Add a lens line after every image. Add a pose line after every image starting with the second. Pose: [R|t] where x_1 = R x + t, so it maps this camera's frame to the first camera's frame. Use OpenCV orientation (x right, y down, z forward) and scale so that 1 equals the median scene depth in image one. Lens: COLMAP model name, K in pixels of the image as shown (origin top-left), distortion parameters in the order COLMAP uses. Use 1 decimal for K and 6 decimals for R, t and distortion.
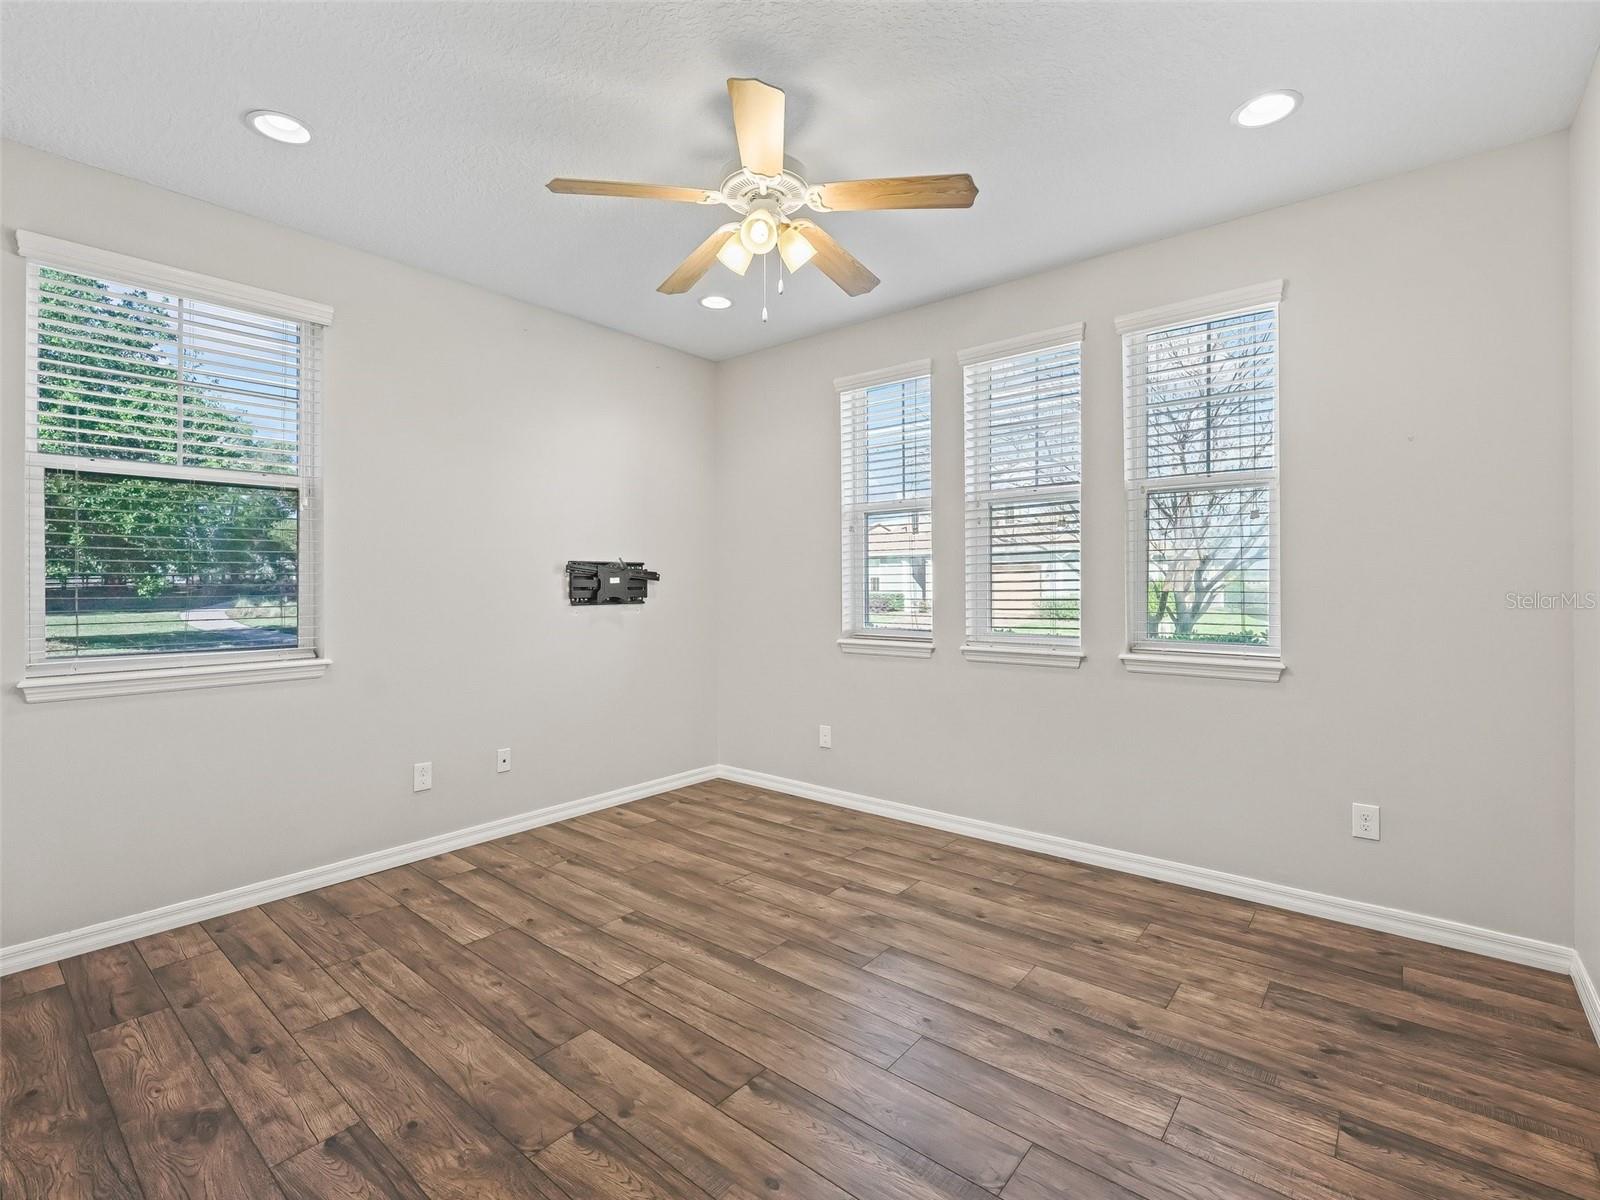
lens RADIAL K [[744.5, 0, 801.9], [0, 744.5, 592.6], [0, 0, 1]] dist [-0.000187, -0.000299]
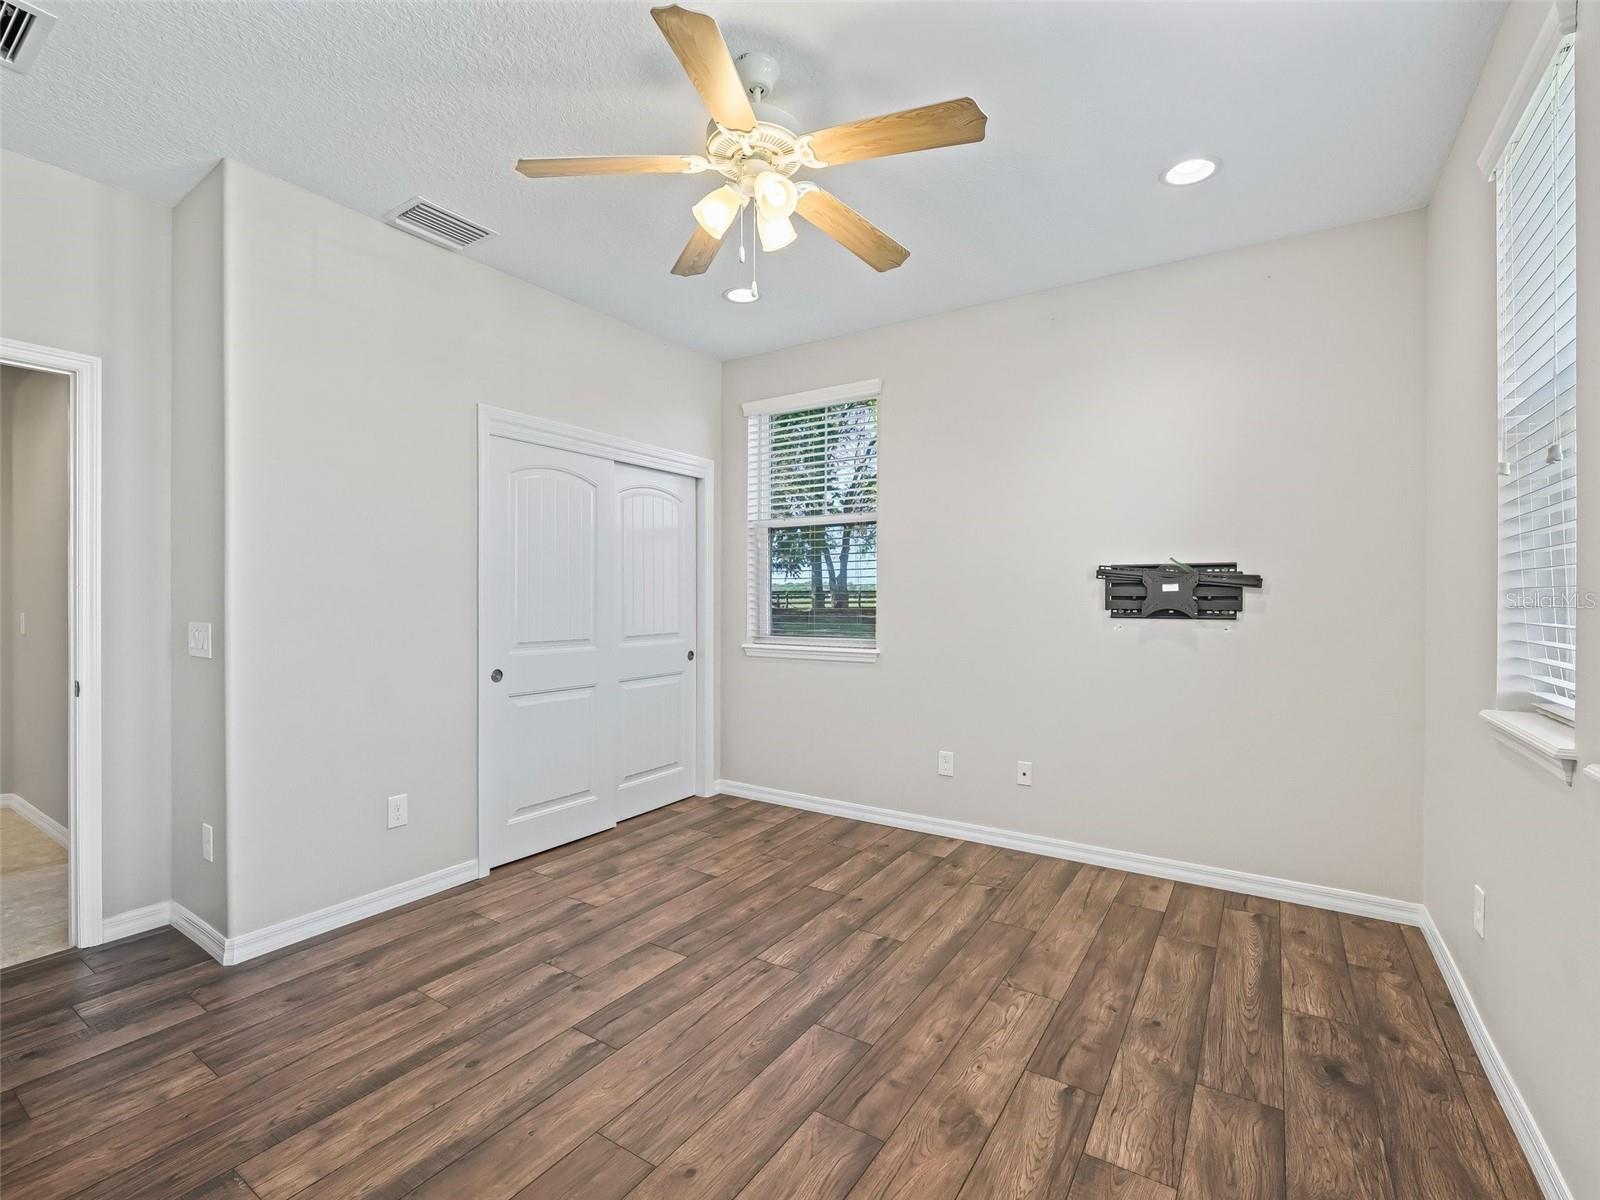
lens RADIAL K [[744.5, 0, 802.0], [0, 744.5, 599.5], [0, 0, 1]] dist [-0.000187, -0.000299]
pose [[0.097536, 0.001853, -0.995230, 0.643758], [-0.012261, 0.999925, 0.000660, -0.000017], [0.995156, 0.012138, 0.097551, 0.724663]]
